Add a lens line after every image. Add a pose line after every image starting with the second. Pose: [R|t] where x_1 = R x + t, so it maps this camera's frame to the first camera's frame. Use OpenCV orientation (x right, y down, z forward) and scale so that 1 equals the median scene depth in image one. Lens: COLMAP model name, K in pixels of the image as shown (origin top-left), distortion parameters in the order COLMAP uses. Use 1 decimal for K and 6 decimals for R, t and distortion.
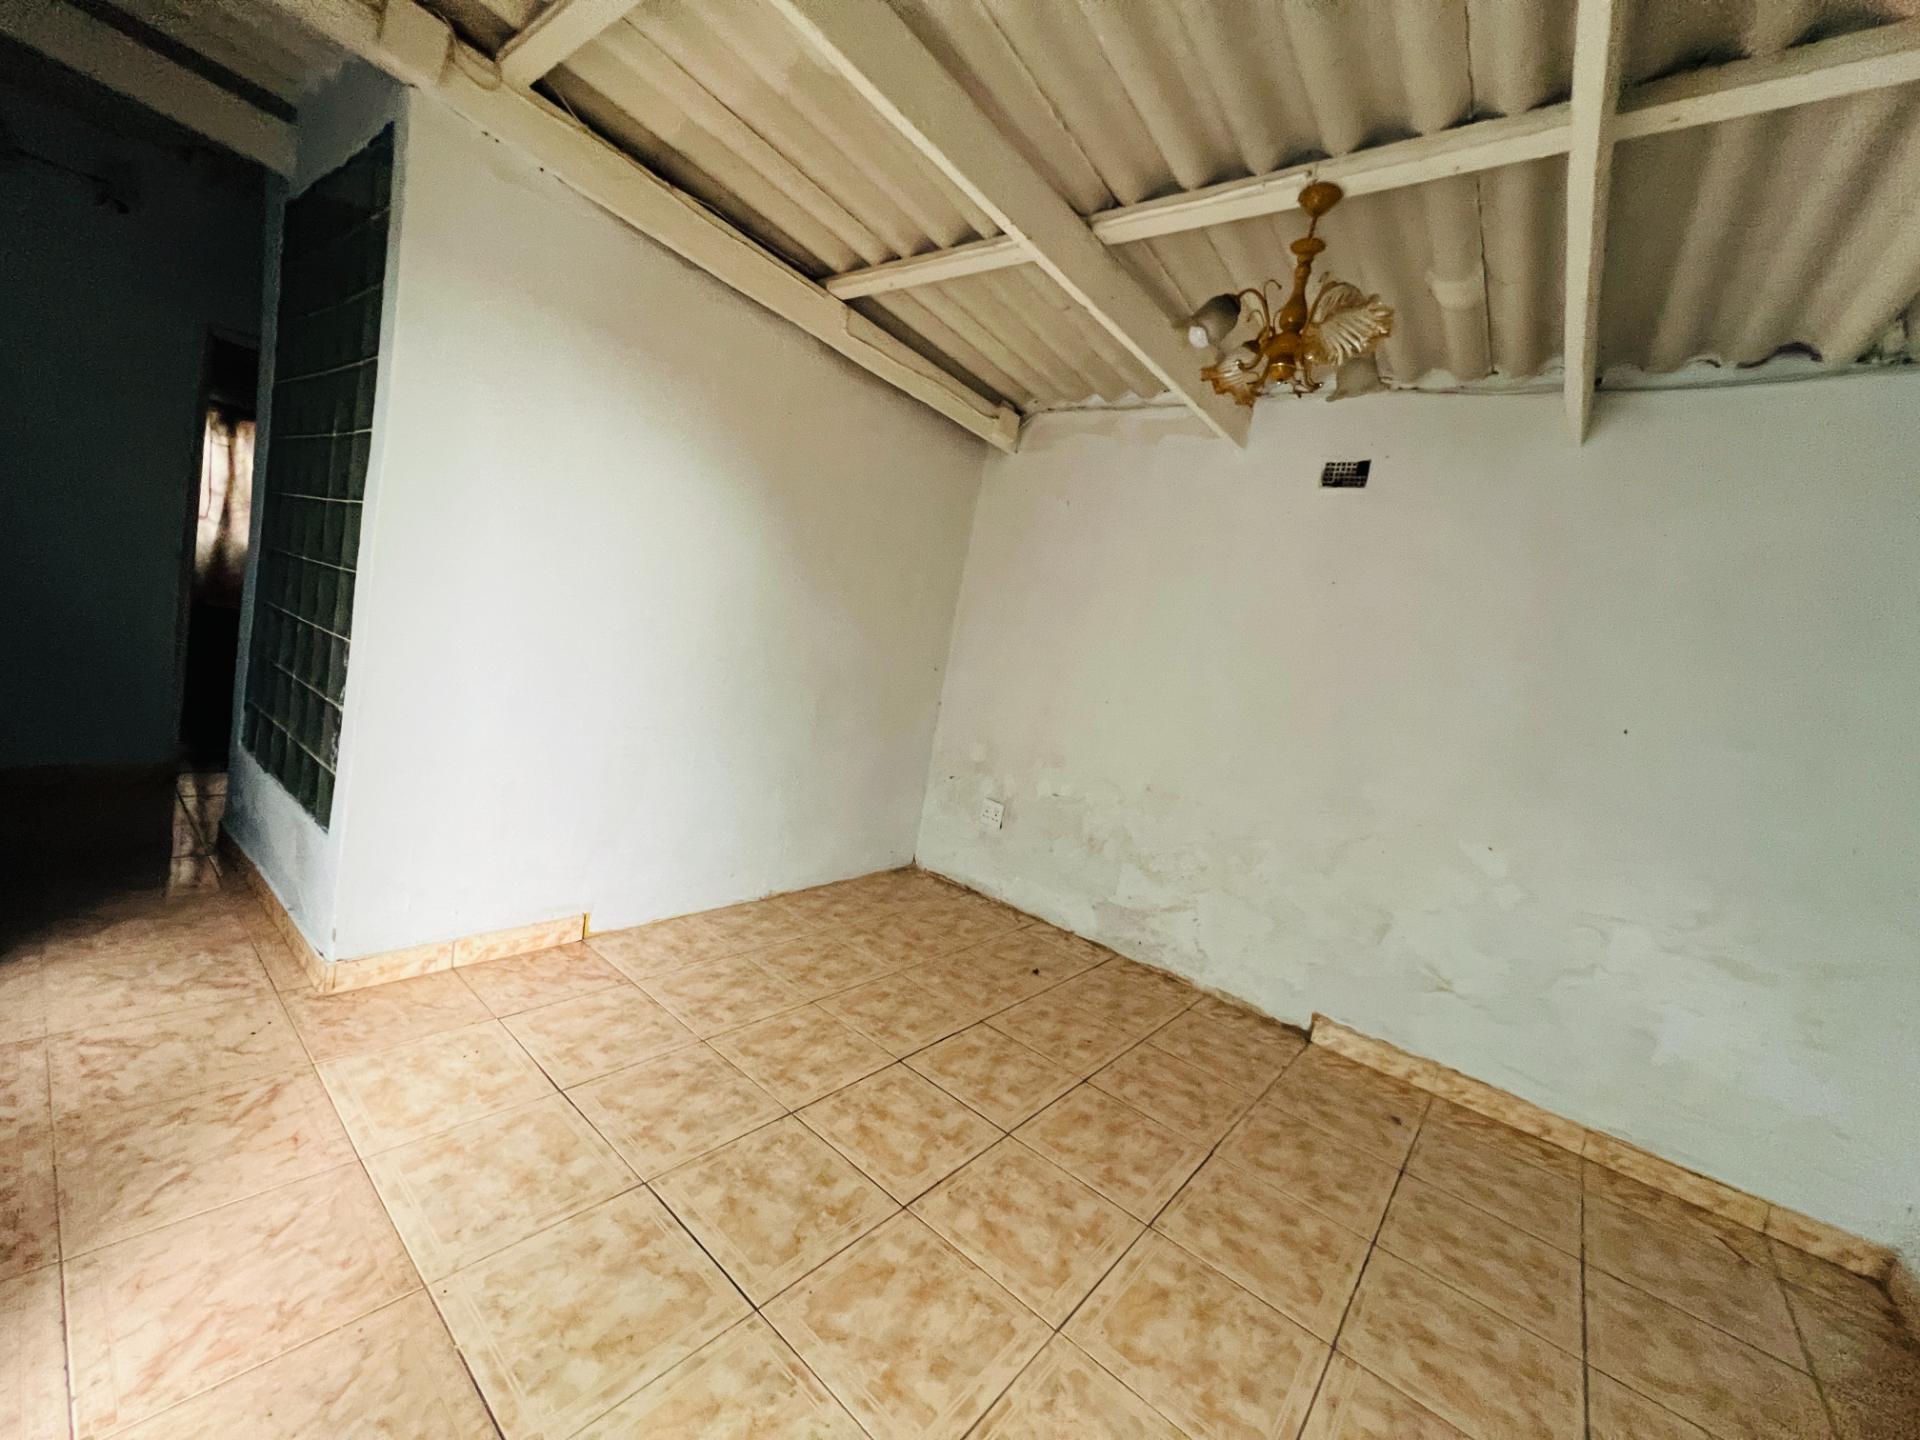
lens RADIAL K [[764.1, 0, 957.4], [0, 764.1, 722.6], [0, 0, 1]] dist [-0.002698, 0.000543]
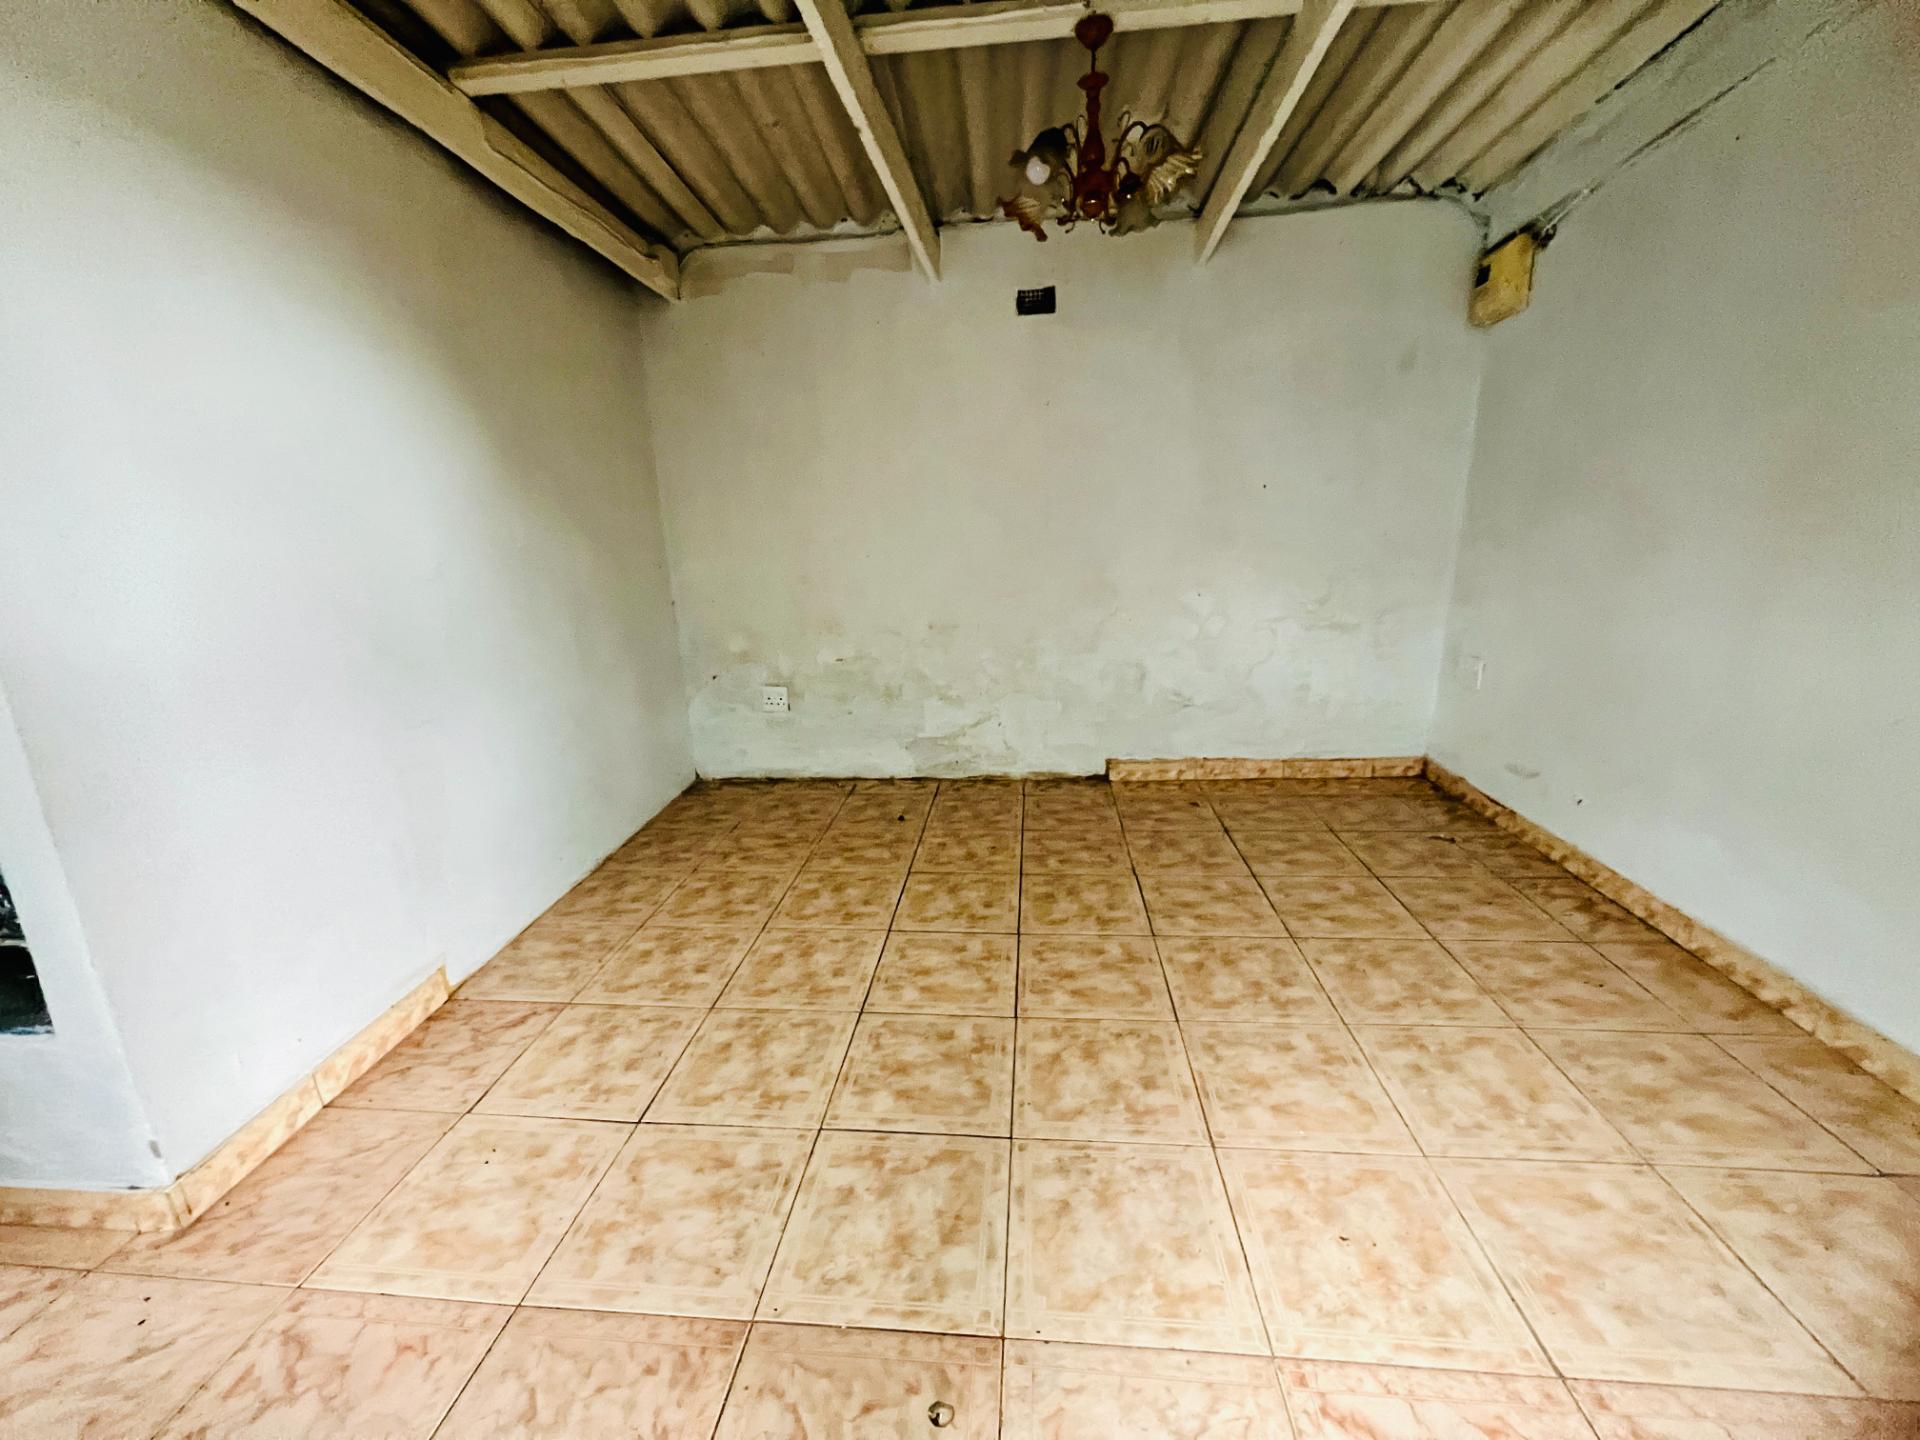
lens RADIAL K [[764.1, 0, 959.2], [0, 764.1, 719.5], [0, 0, 1]] dist [-0.002698, 0.000543]
pose [[0.811536, -0.331728, 0.481005, -0.373168], [0.238740, 0.939613, 0.245214, -0.059539], [-0.533303, -0.084165, 0.841727, 0.080742]]
